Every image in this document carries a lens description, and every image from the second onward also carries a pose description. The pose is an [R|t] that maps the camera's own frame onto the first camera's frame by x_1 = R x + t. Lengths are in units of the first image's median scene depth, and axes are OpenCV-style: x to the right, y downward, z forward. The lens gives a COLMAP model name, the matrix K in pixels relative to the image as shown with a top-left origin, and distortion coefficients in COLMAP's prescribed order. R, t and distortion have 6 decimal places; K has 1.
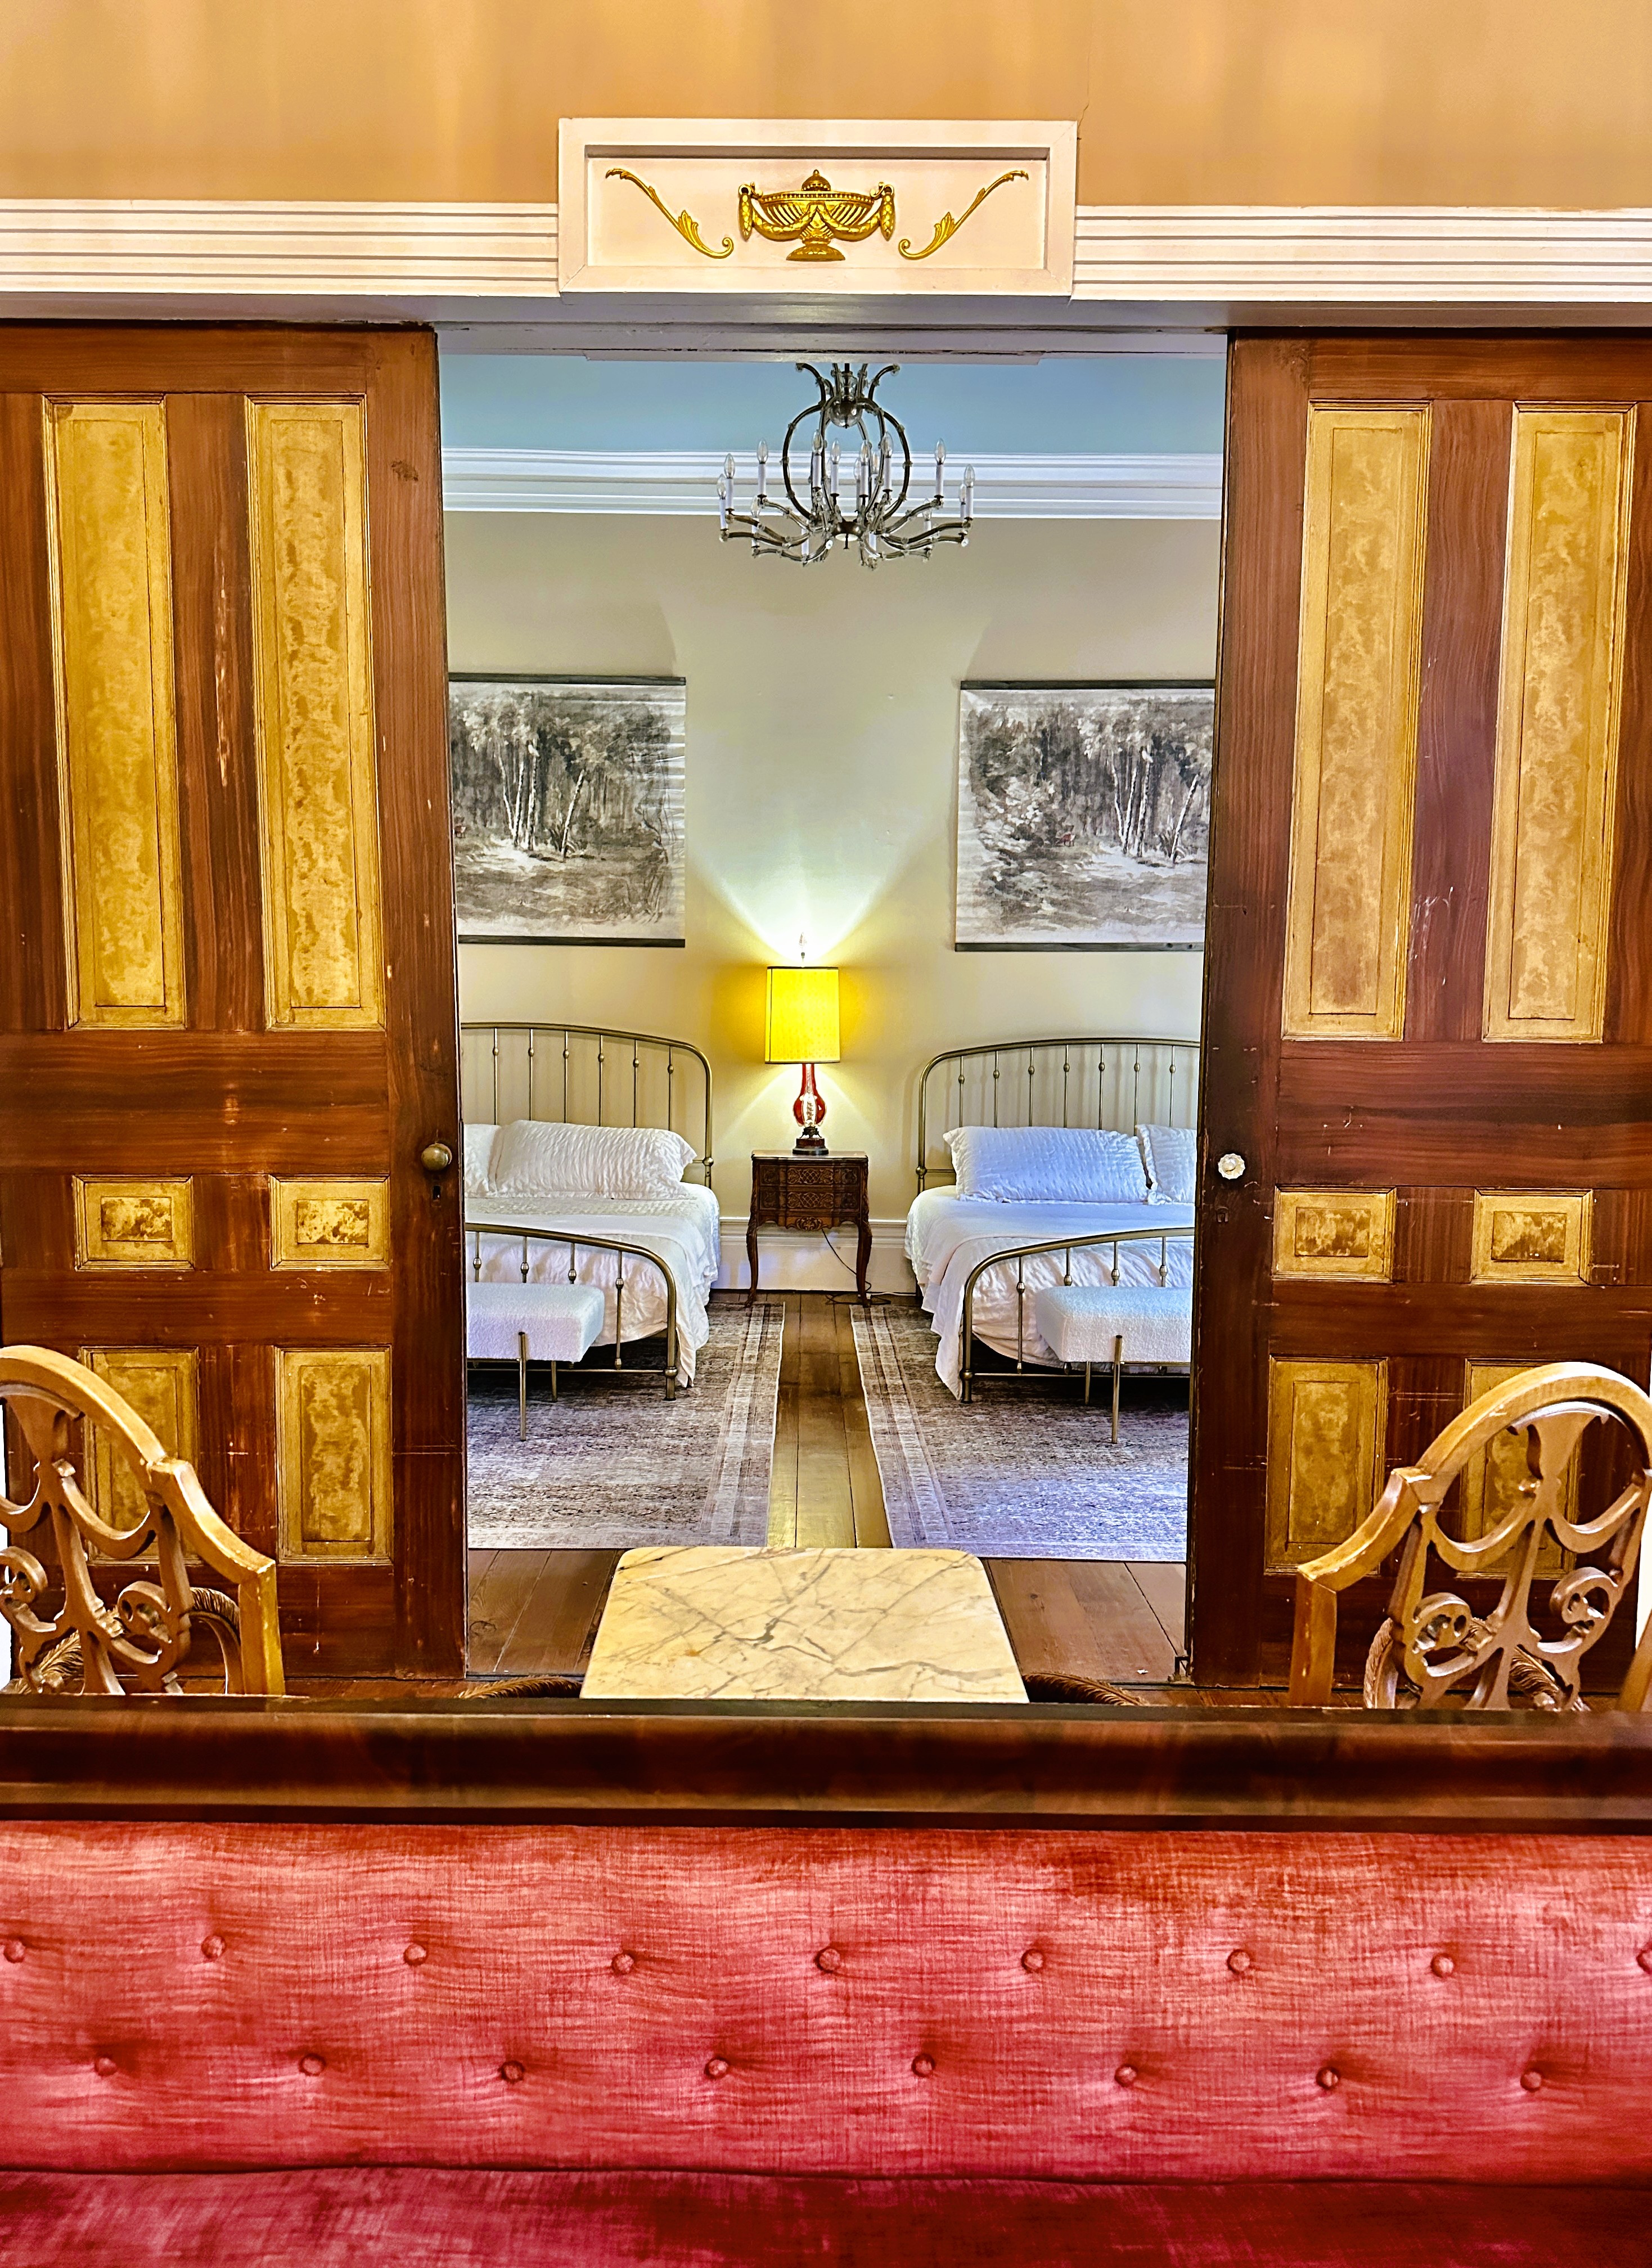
lens RADIAL K [[1664.3, 0, 798.1], [0, 1664.3, 1137.2], [0, 0, 1]] dist [0.229787, -0.000616]
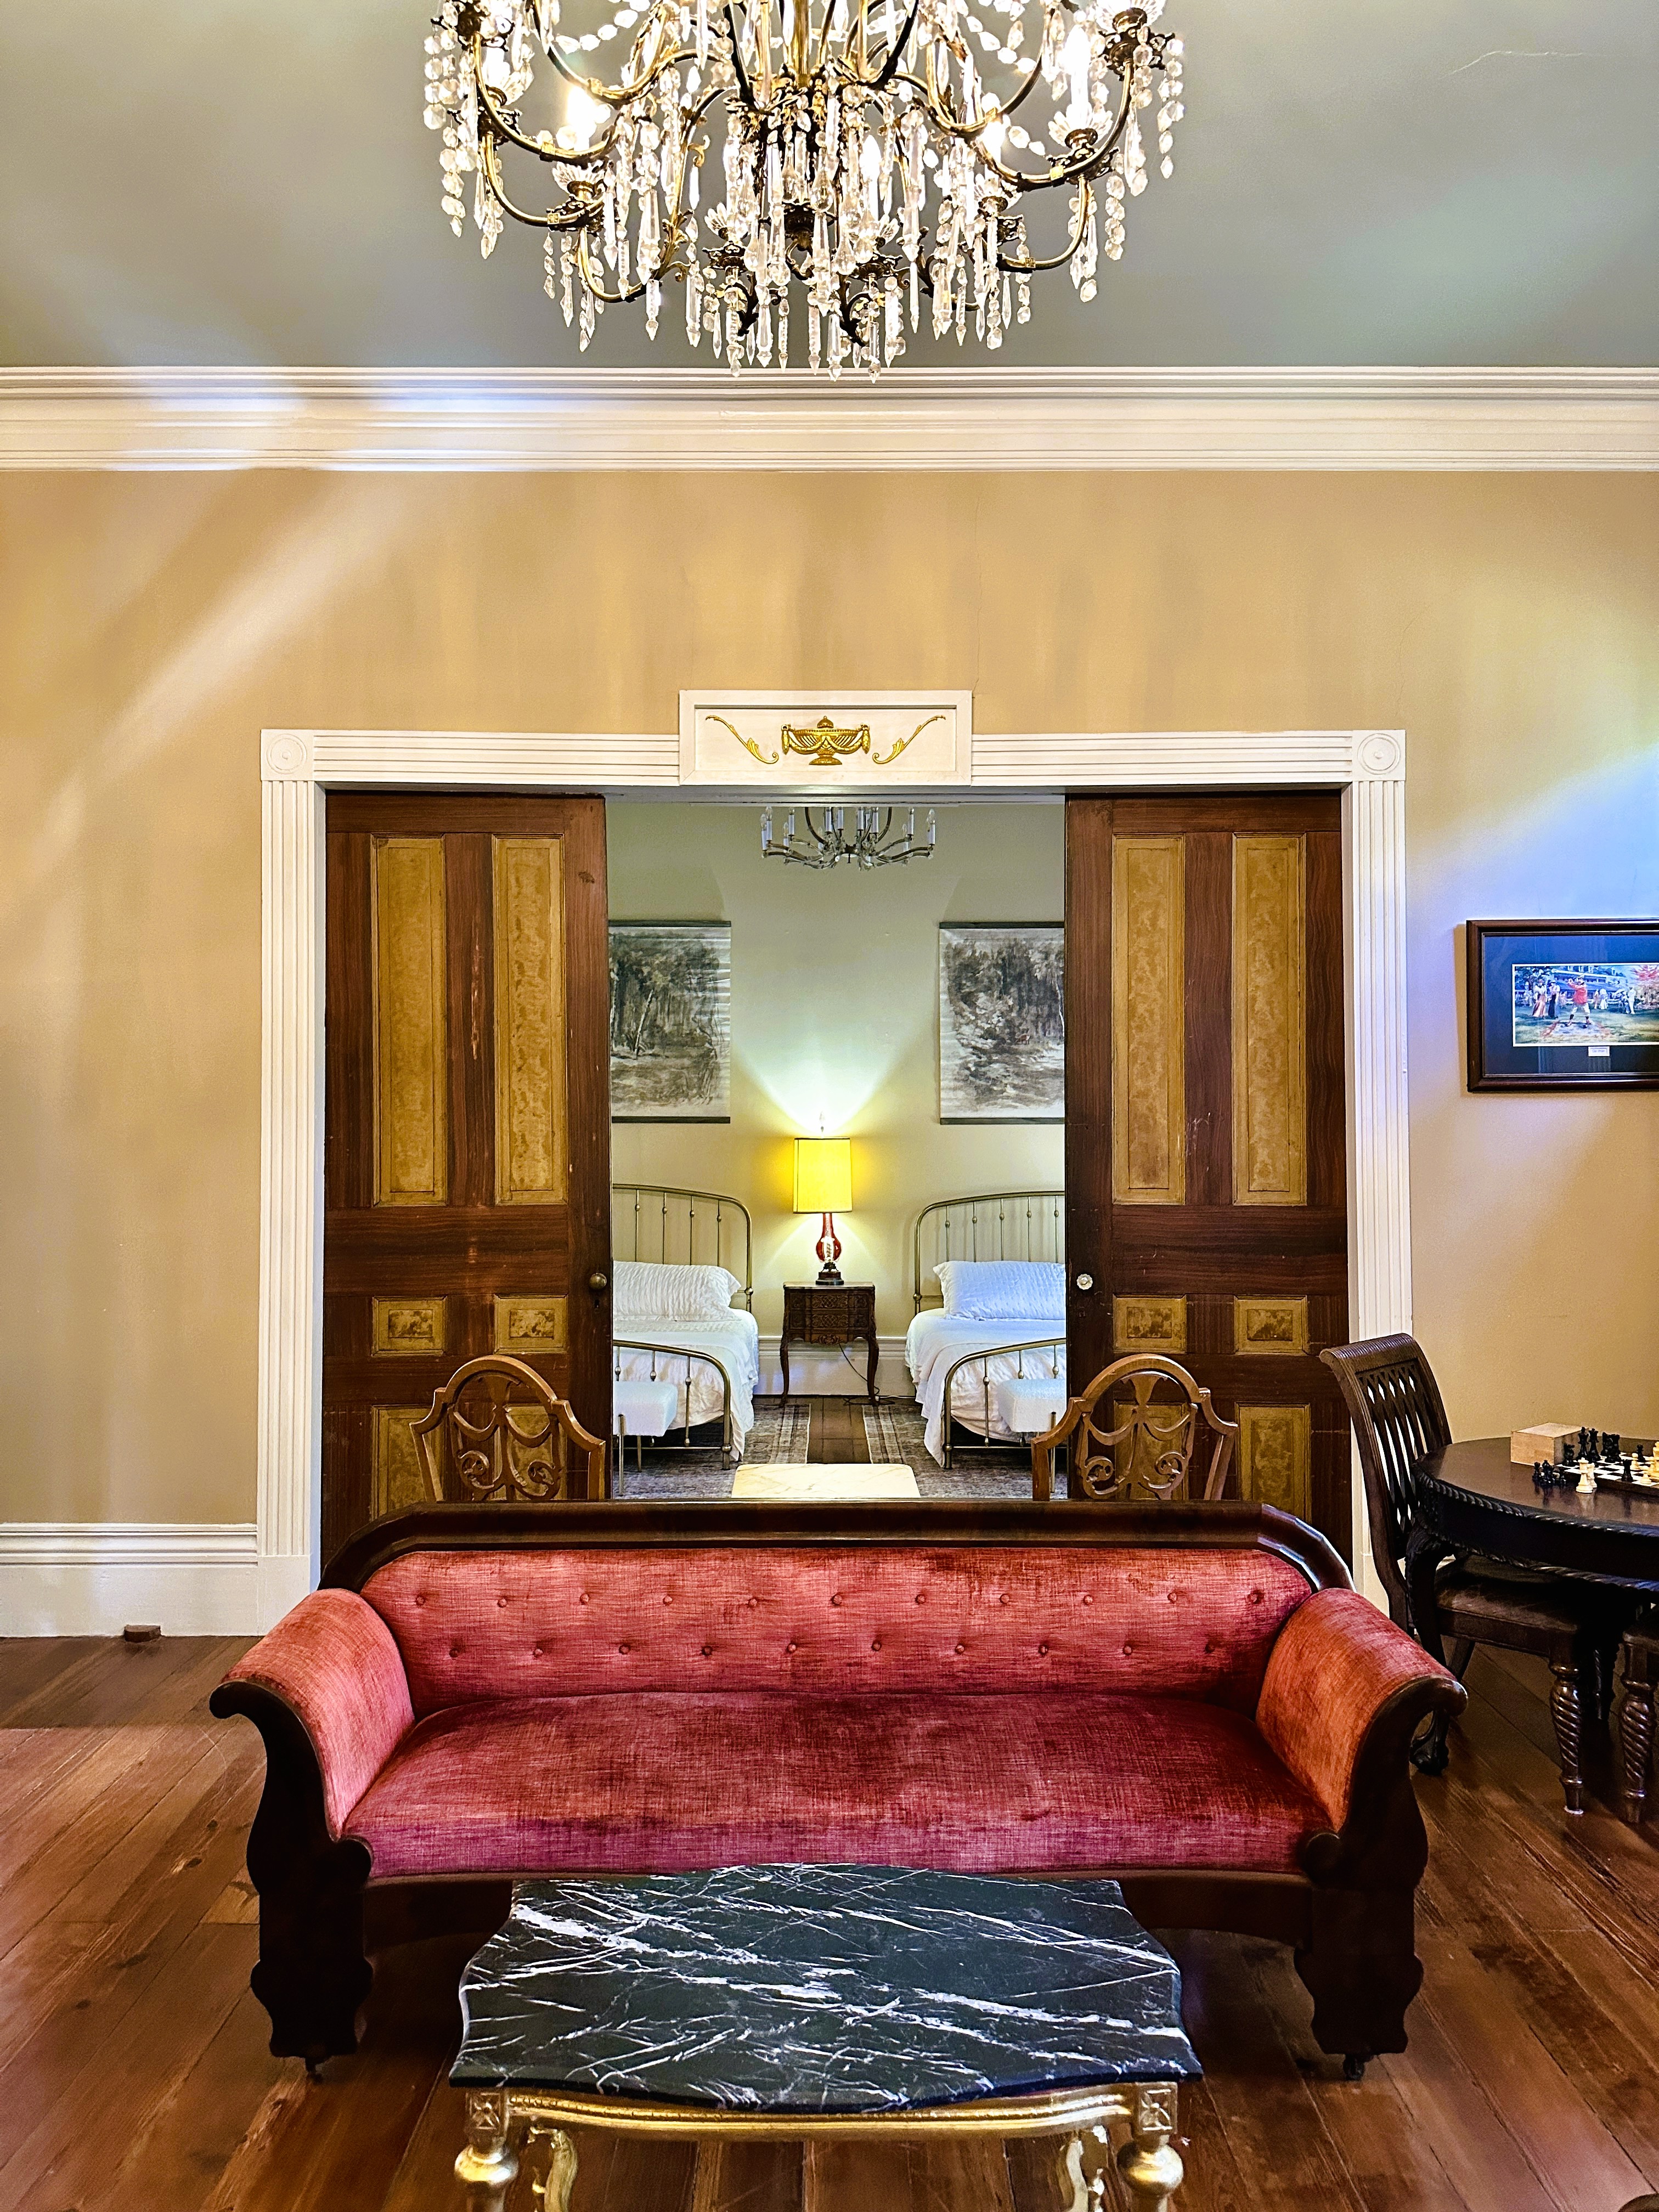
lens RADIAL K [[1552.2, 0, 831.0], [0, 1552.2, 1091.4], [0, 0, 1]] dist [0.098909, -0.147877]
pose [[0.999913, -0.009765, 0.008847, -0.001429], [0.010737, 0.993018, -0.117474, 0.008198], [-0.007638, 0.117558, 0.993037, -0.488835]]
